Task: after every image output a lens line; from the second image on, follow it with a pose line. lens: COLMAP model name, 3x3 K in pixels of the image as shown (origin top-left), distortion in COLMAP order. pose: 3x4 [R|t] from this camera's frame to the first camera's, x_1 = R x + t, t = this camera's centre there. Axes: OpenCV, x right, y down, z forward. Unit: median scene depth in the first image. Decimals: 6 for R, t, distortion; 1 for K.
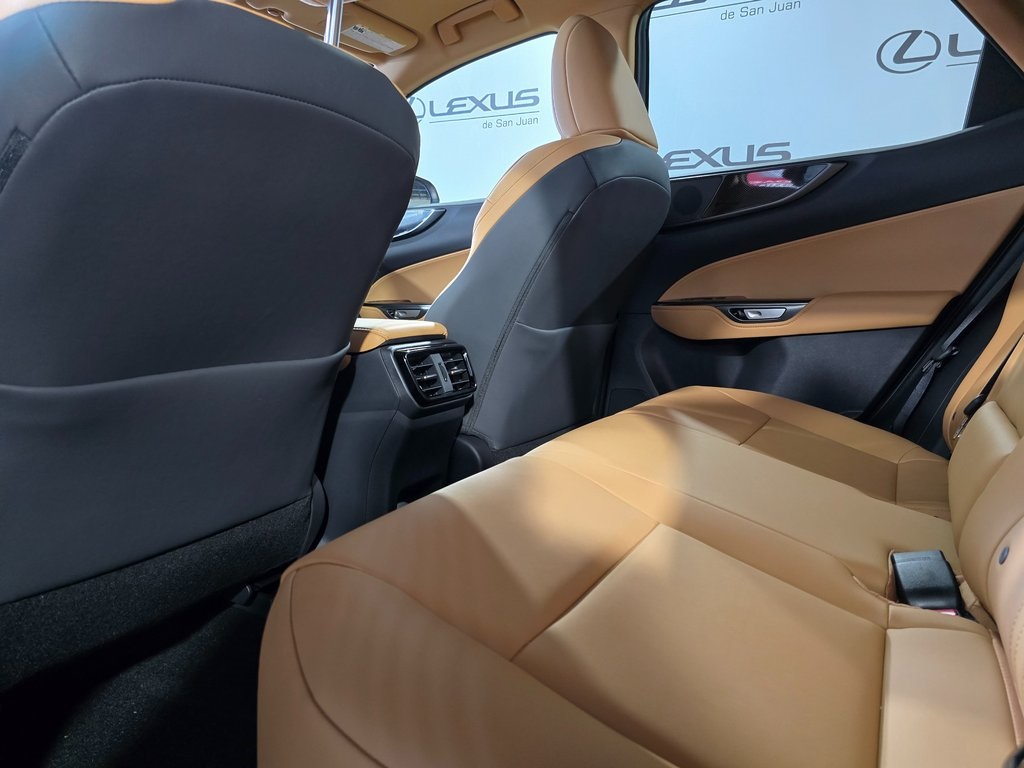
lens RADIAL K [[690.1, 0, 507.5], [0, 690.1, 363.2], [0, 0, 1]] dist [0.049970, -0.035215]
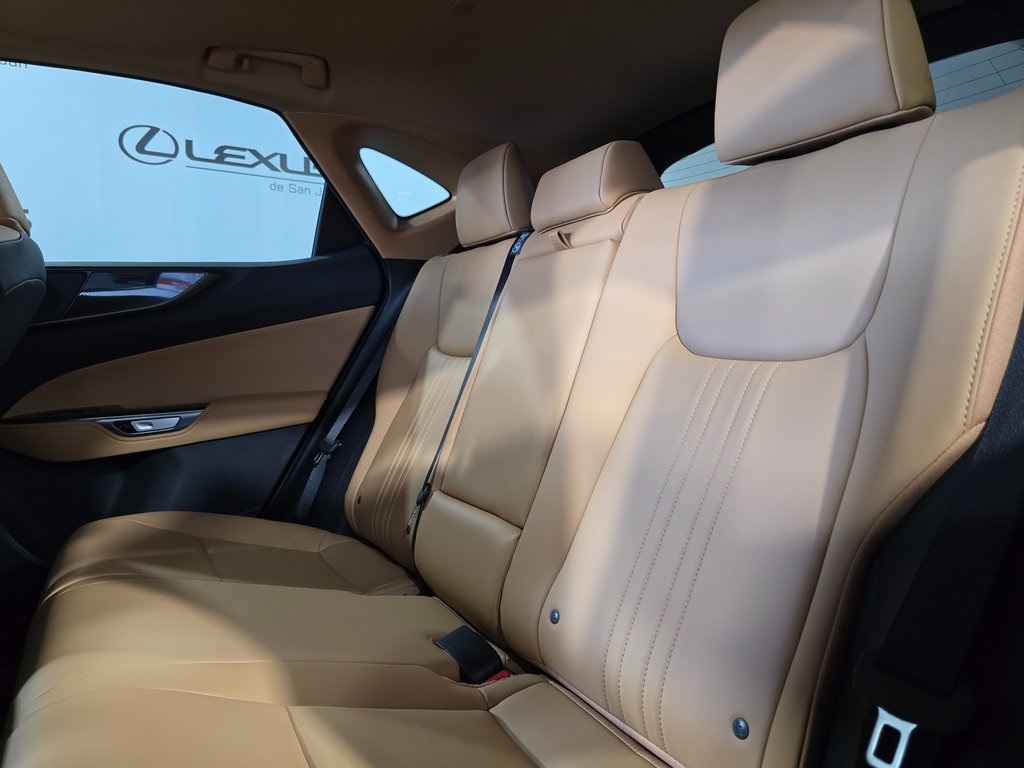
lens RADIAL K [[690.1, 0, 507.5], [0, 690.1, 363.2], [0, 0, 1]] dist [0.049970, -0.035215]
pose [[0.526079, -0.031069, 0.849868, -0.176729], [0.114625, 0.992804, -0.034660, -0.067236], [-0.842675, 0.115650, 0.525855, 0.104344]]
